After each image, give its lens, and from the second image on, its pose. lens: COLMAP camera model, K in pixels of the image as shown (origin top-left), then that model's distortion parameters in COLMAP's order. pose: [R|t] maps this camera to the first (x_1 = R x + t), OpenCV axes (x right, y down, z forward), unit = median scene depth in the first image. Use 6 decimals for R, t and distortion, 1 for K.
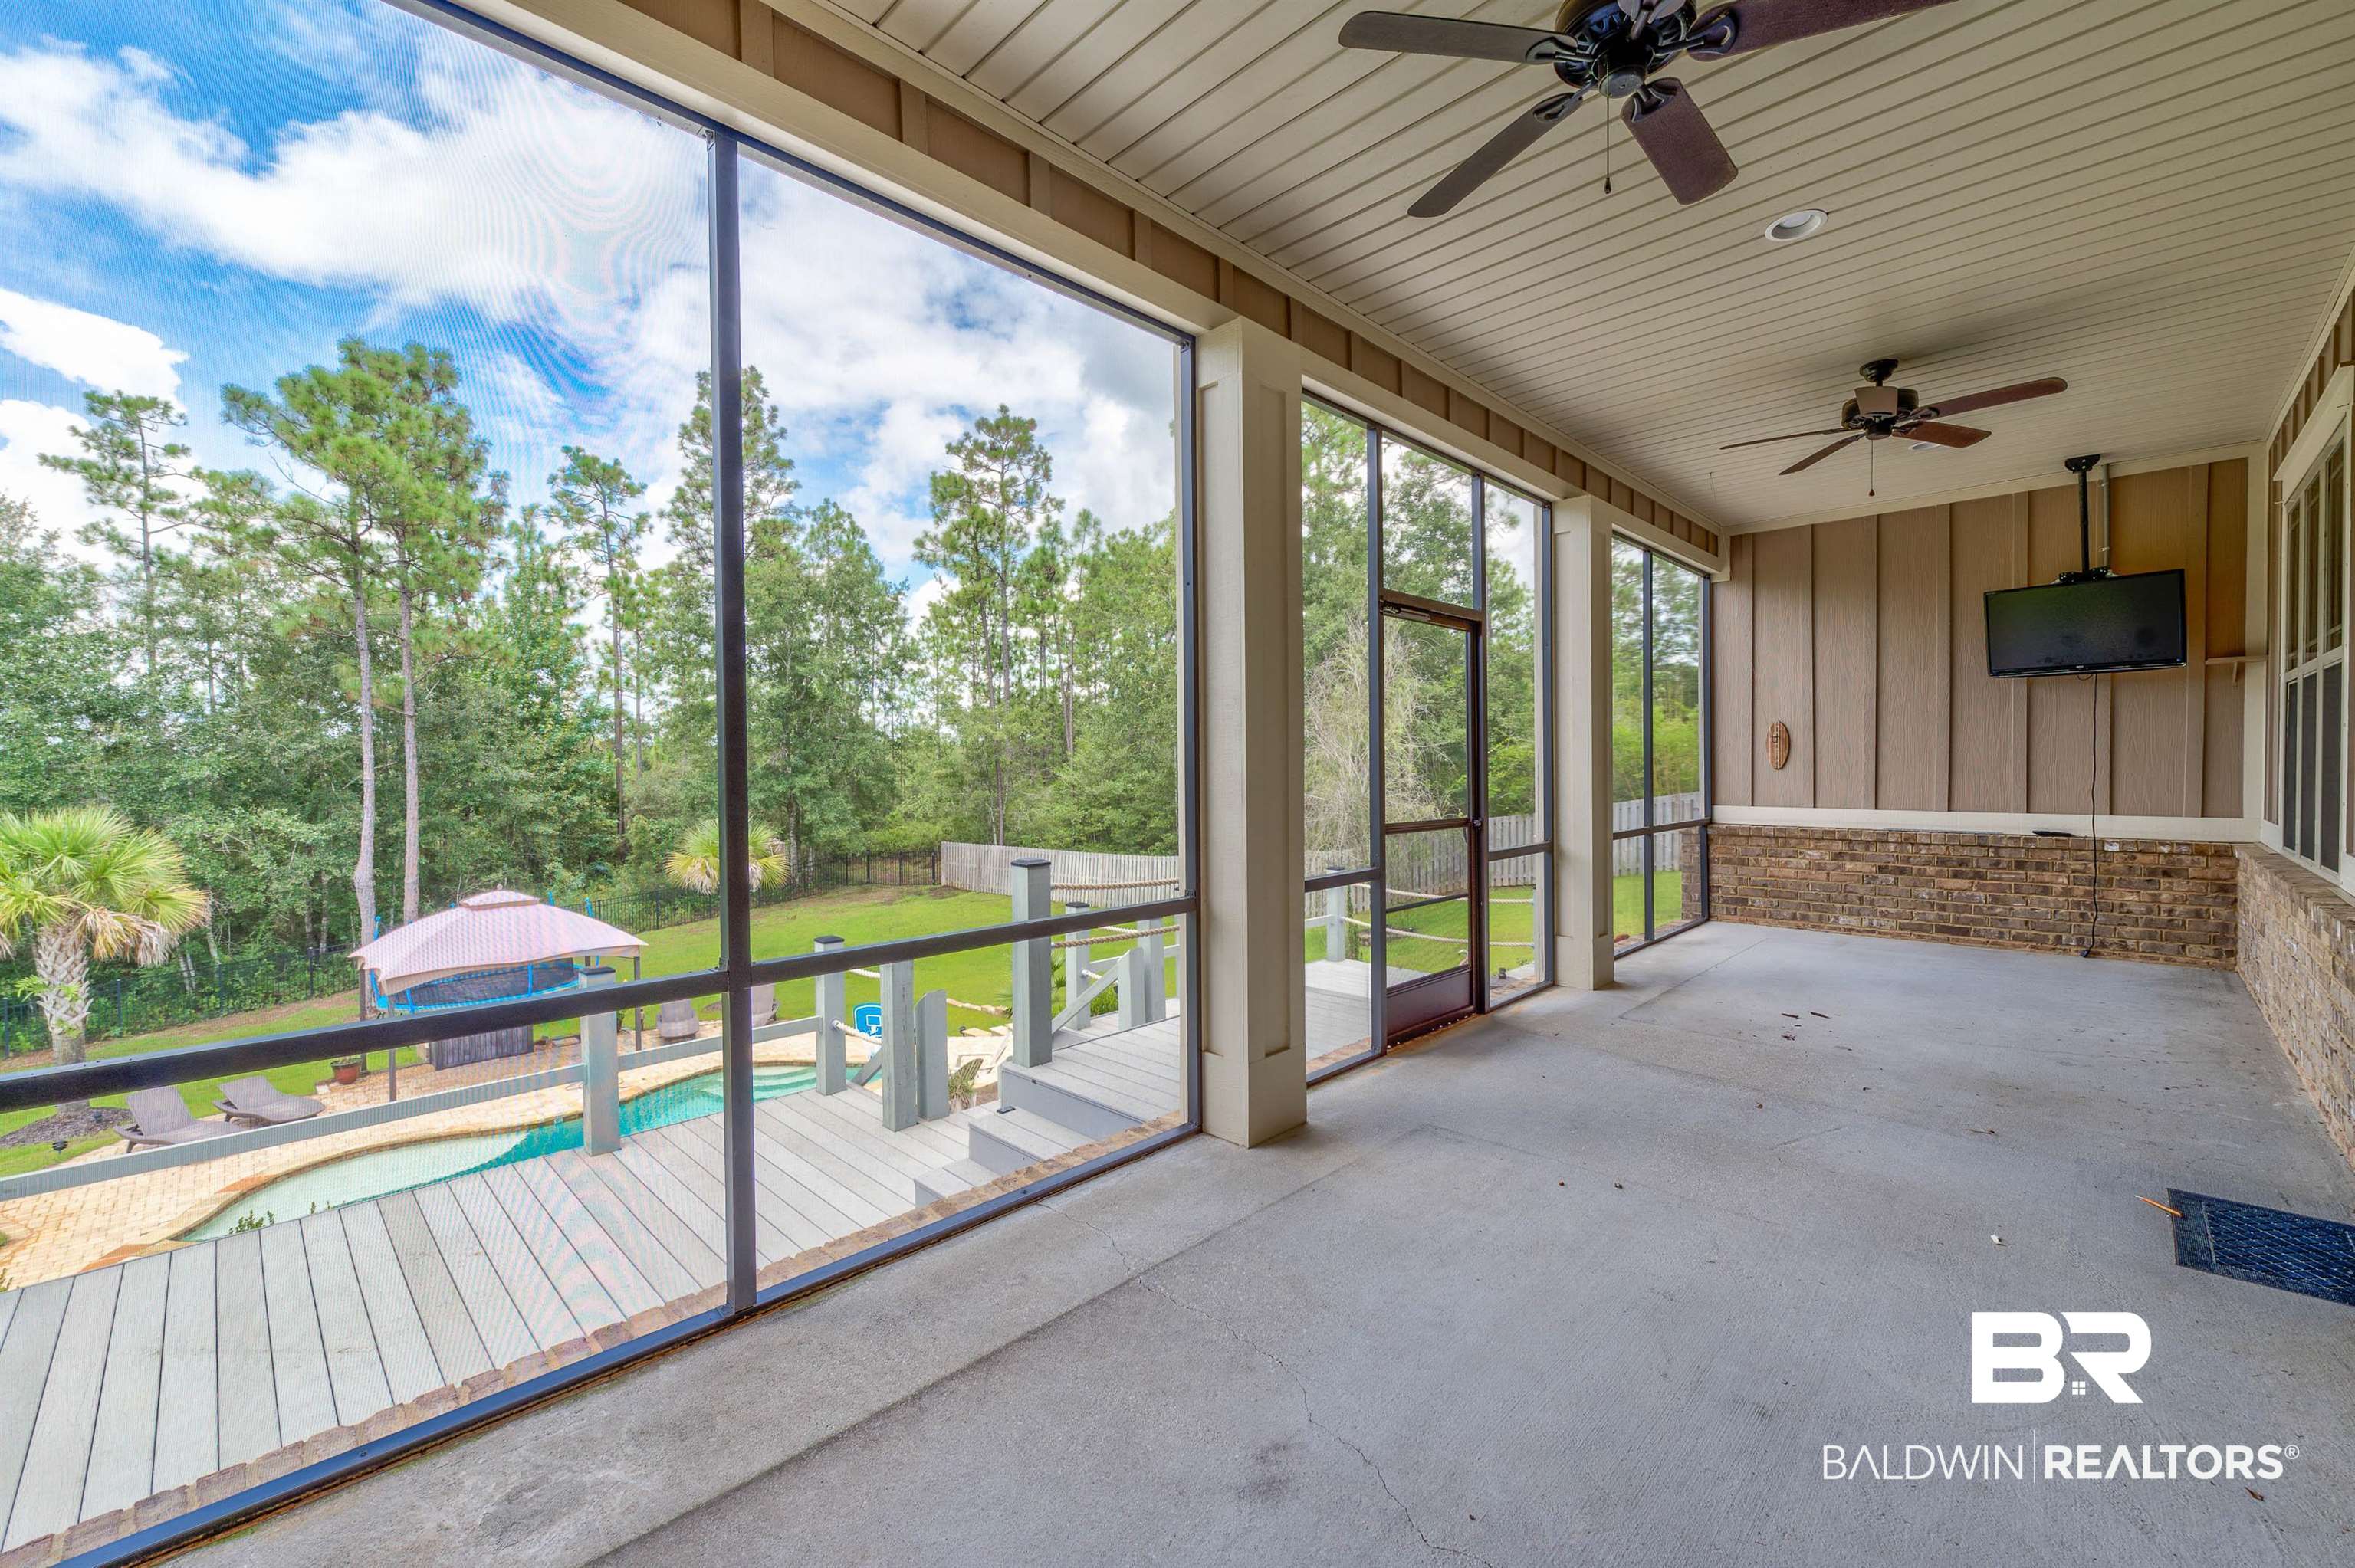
lens RADIAL K [[965.9, 0, 1214.3], [0, 965.9, 758.9], [0, 0, 1]] dist [-0.001929, -0.000175]
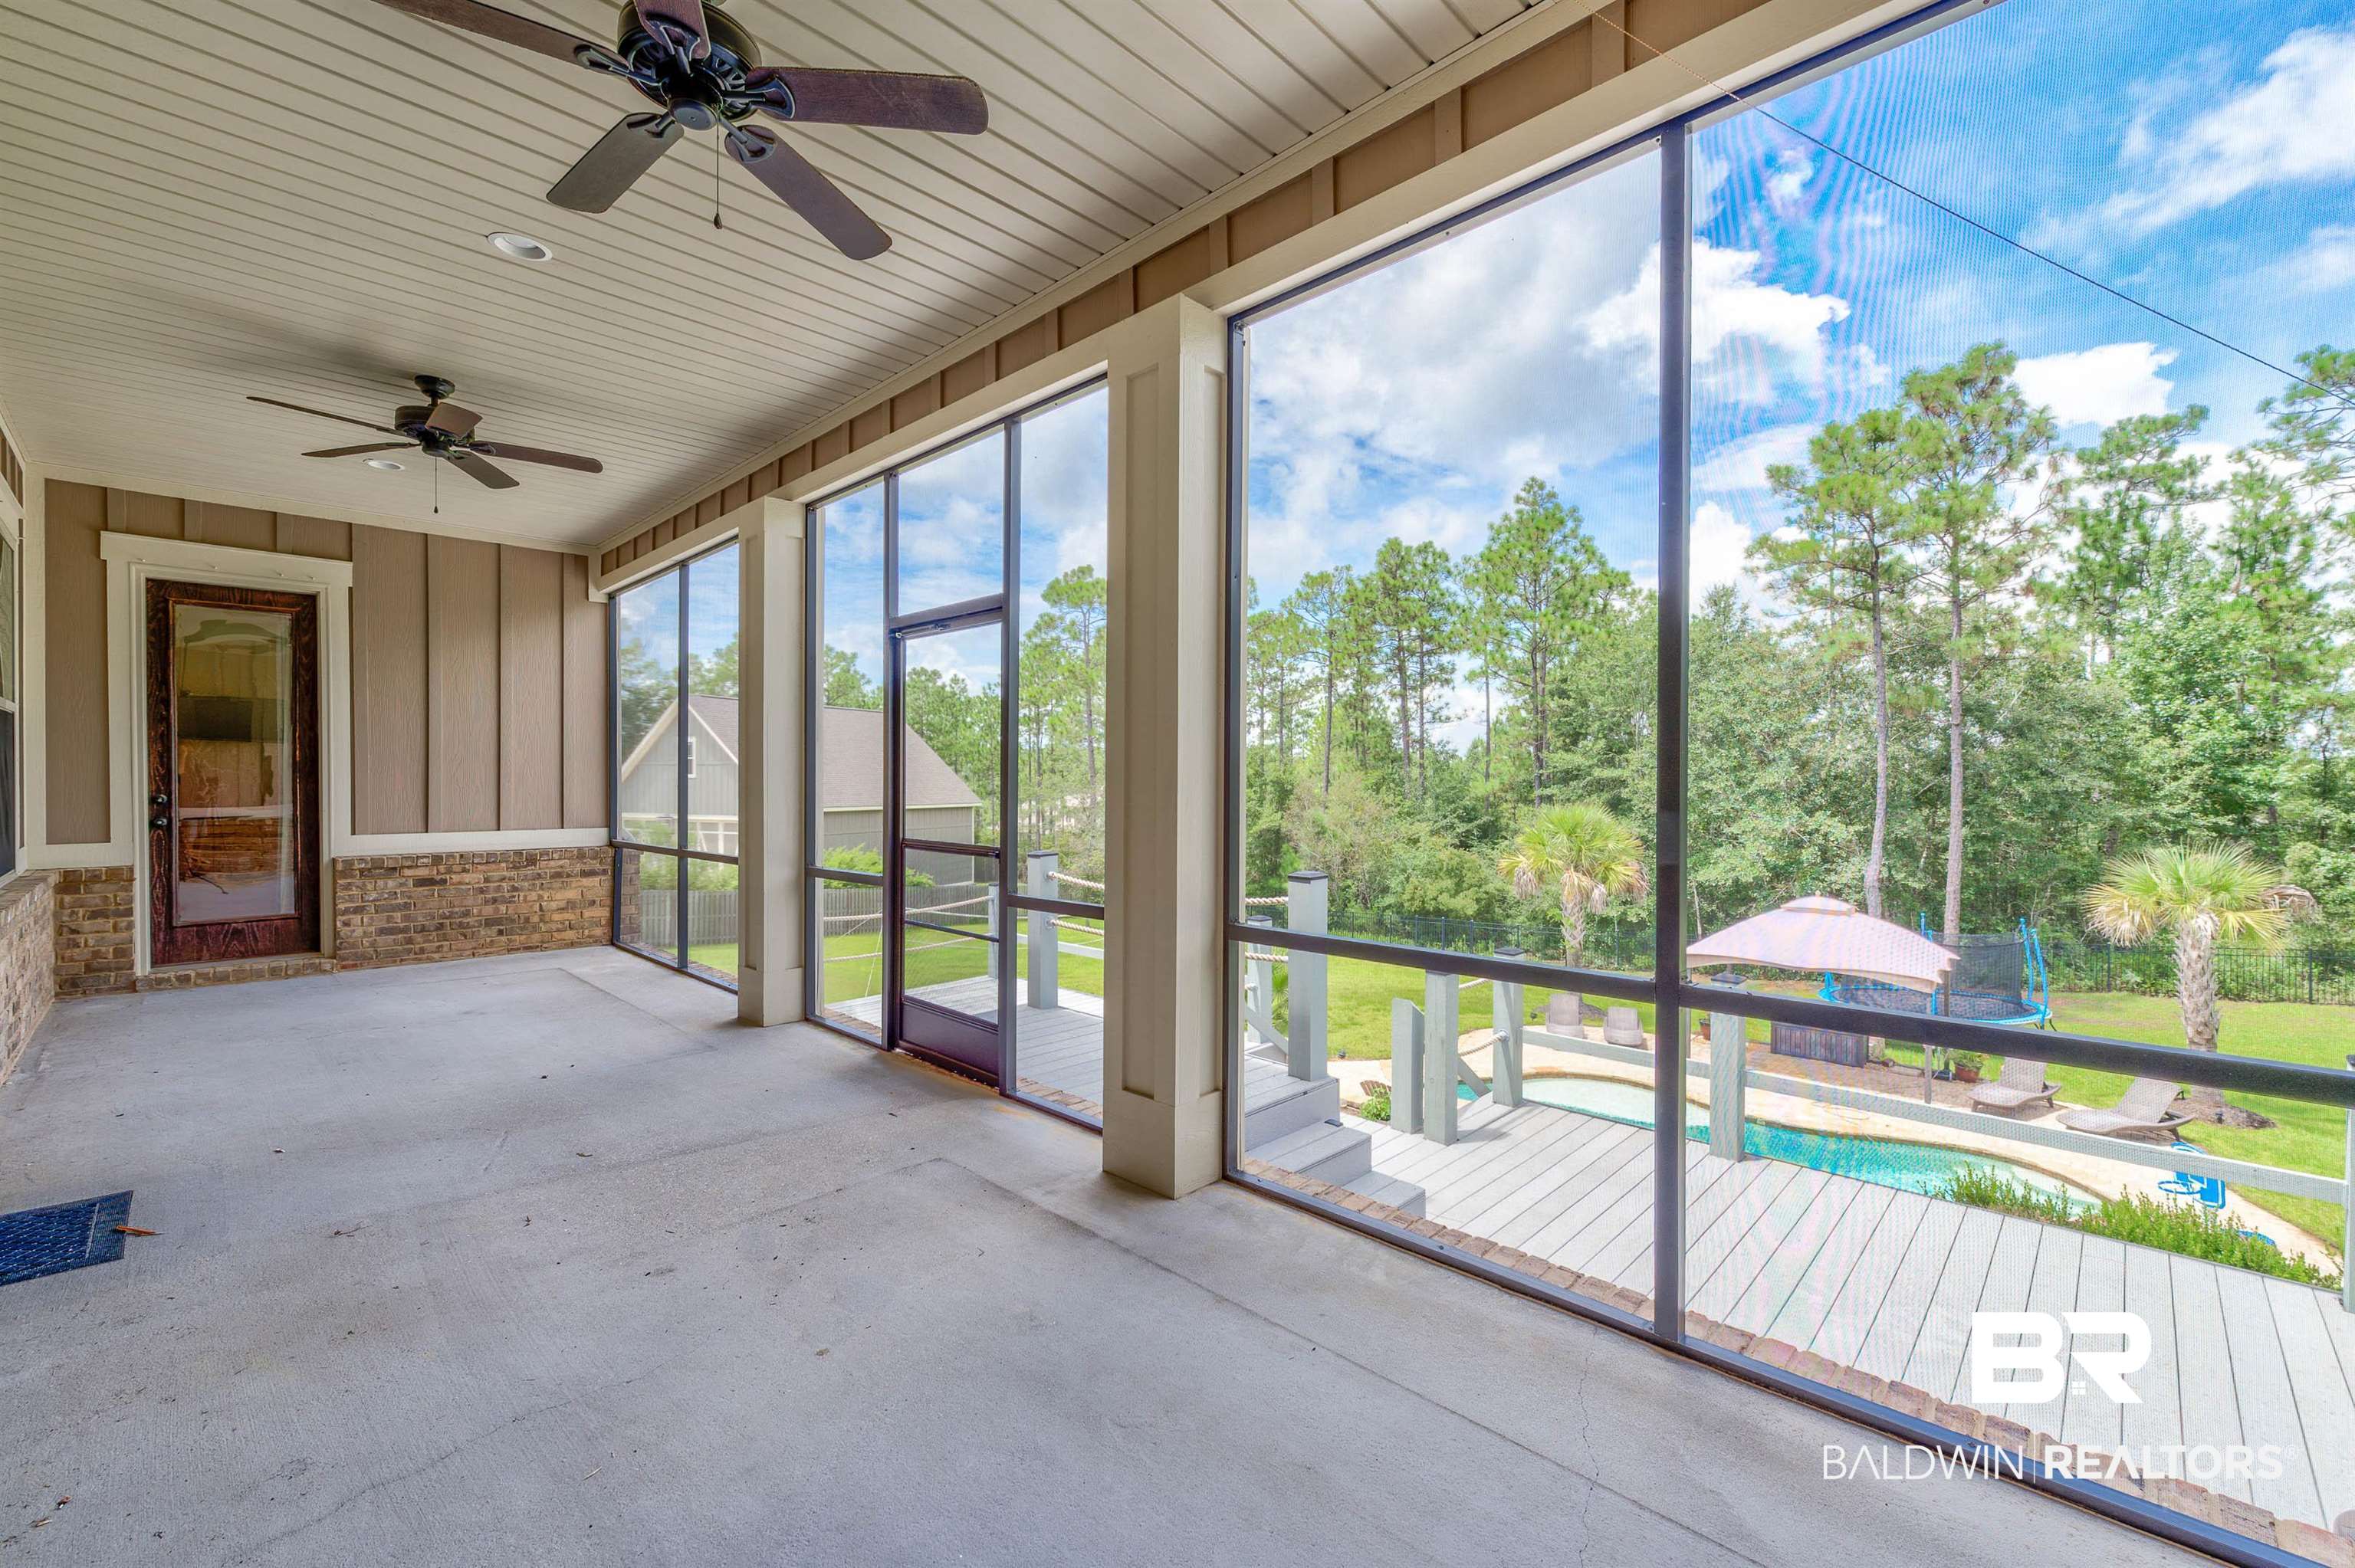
lens RADIAL K [[980.9, 0, 1177.5], [0, 980.9, 784.0], [0, 0, 1]] dist [-0.001760, -0.000059]
pose [[-0.031754, 0.010856, -0.999437, 0.155382], [0.007538, 0.999915, 0.010621, -0.000306], [0.999467, -0.007196, -0.031833, 0.167897]]
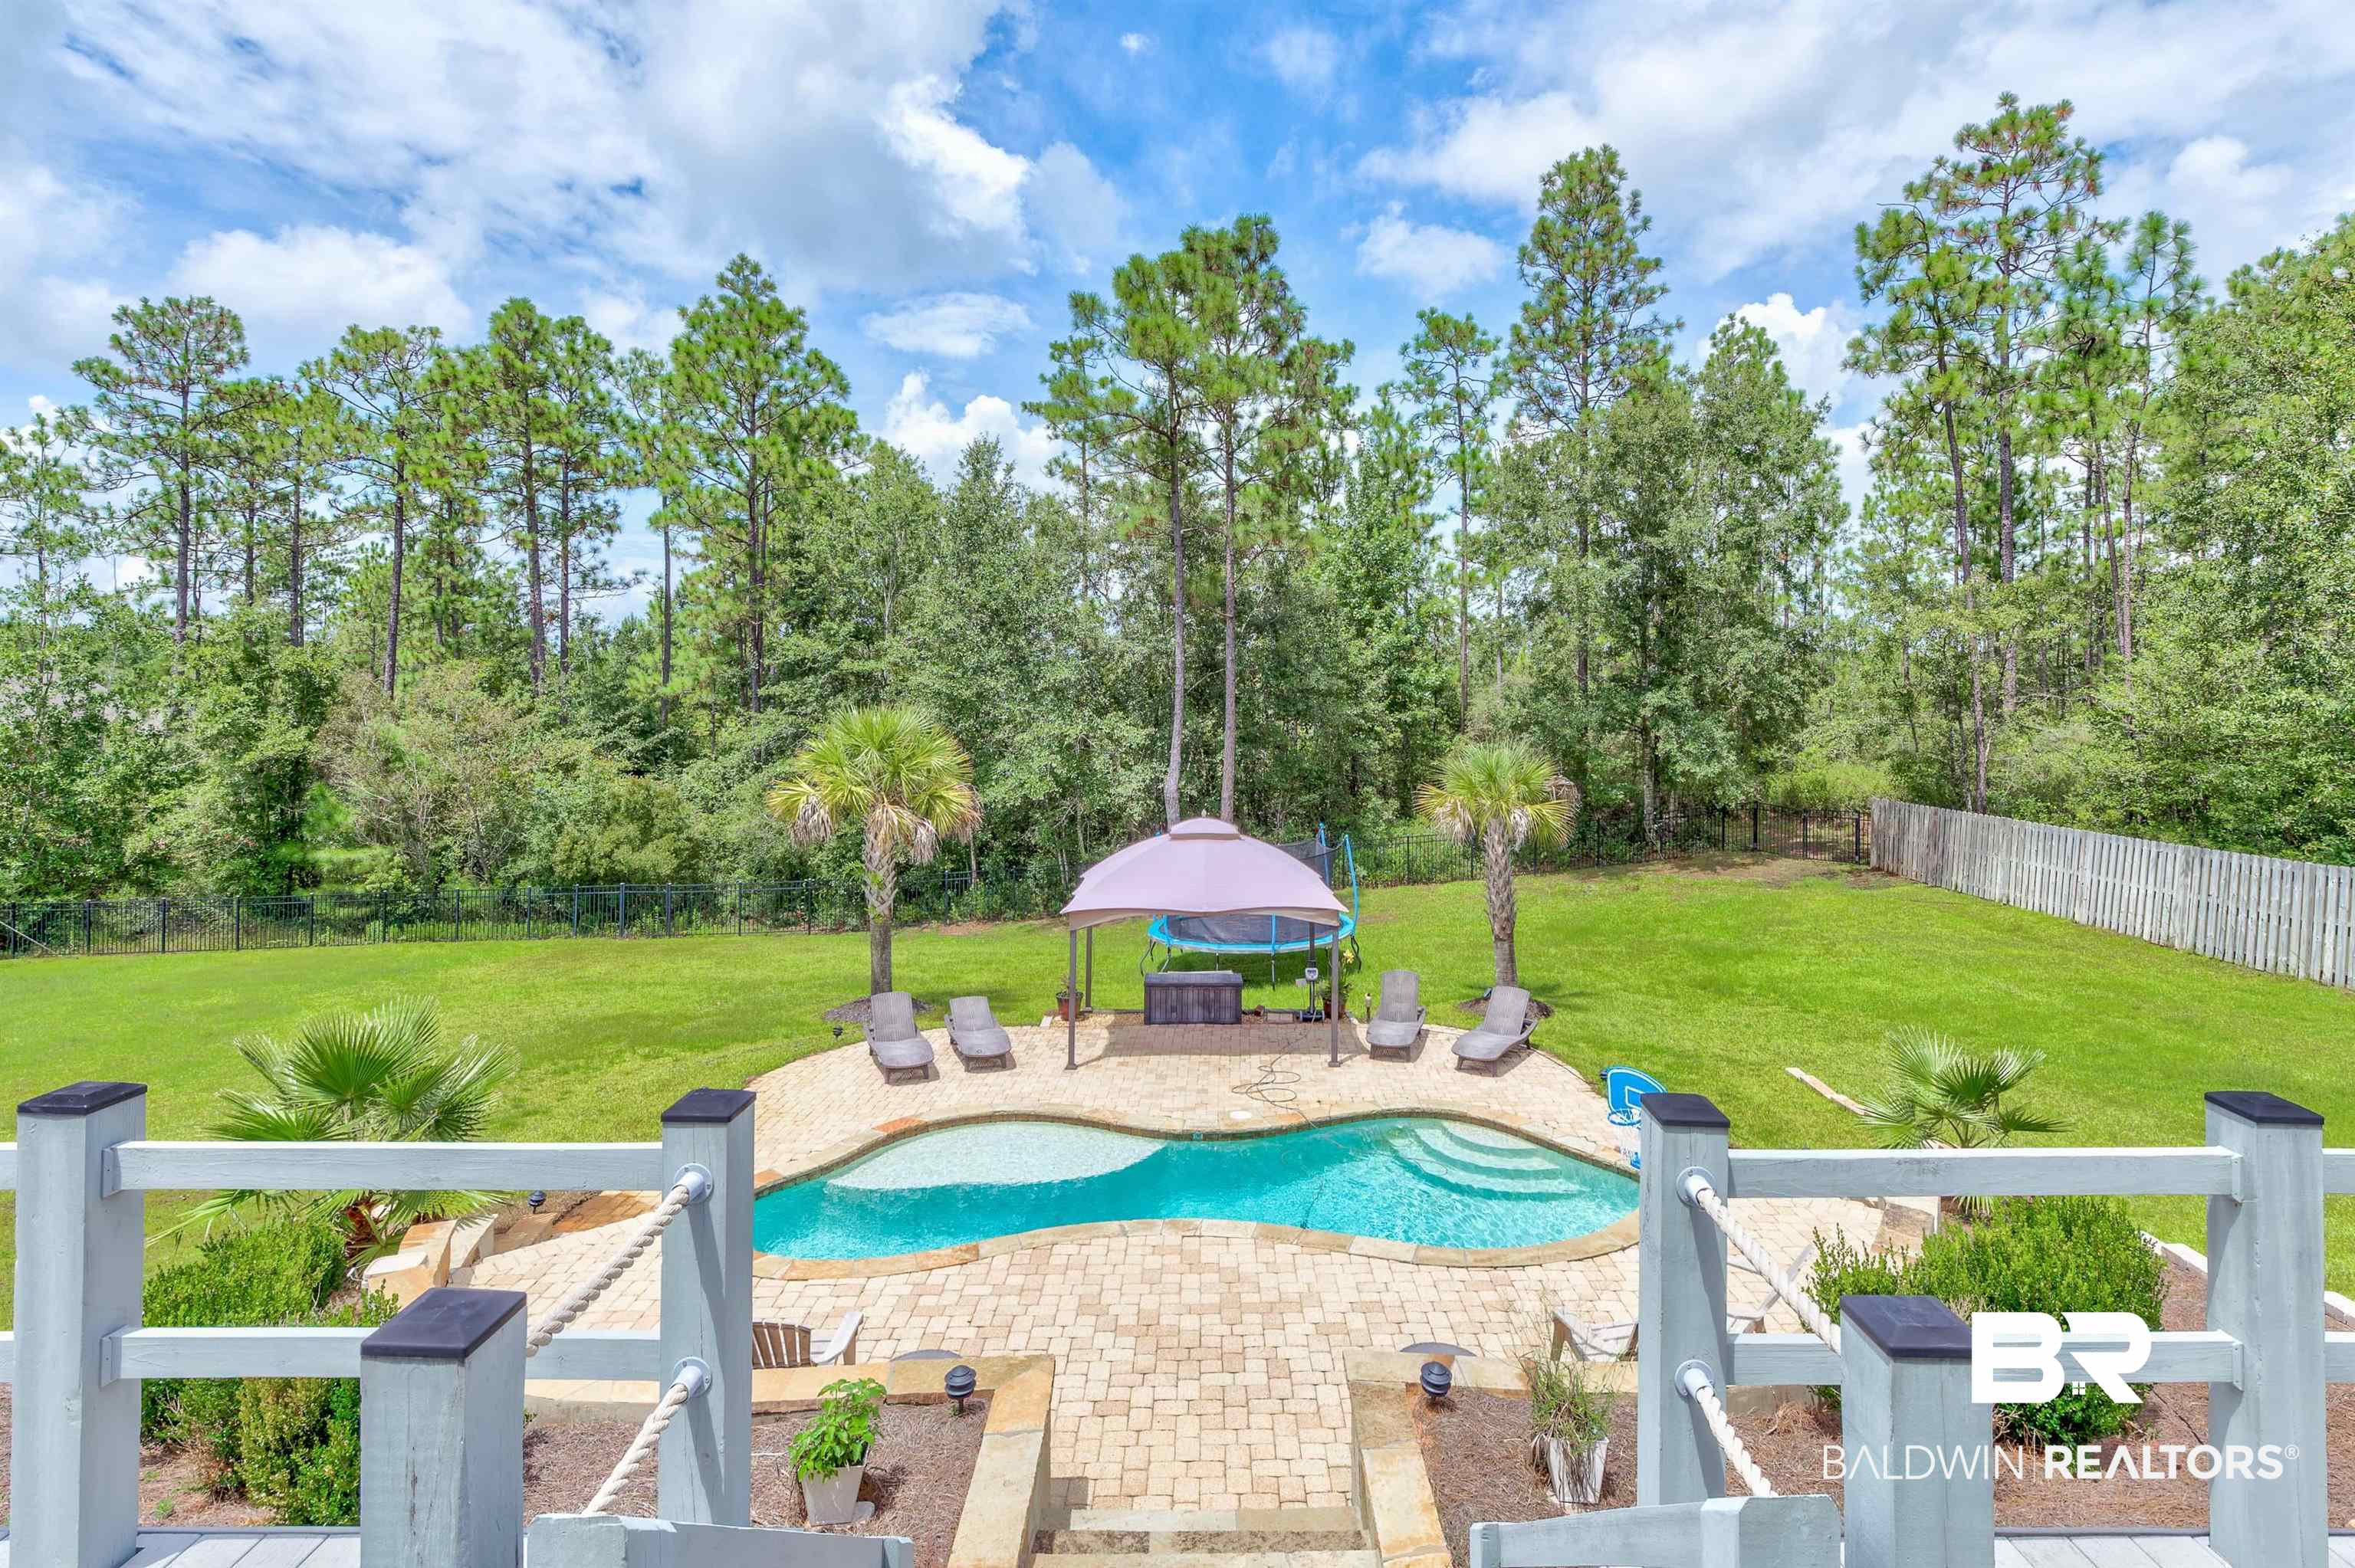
lens RADIAL K [[1199.4, 0, 1219.9], [0, 1199.4, 676.9], [0, 0, 1]] dist [0.002989, -0.000268]
pose [[0.680149, 0.006356, -0.733047, 0.004301], [-0.006069, 0.999977, 0.003039, 0.006602], [0.733049, 0.002382, 0.680172, 0.155520]]
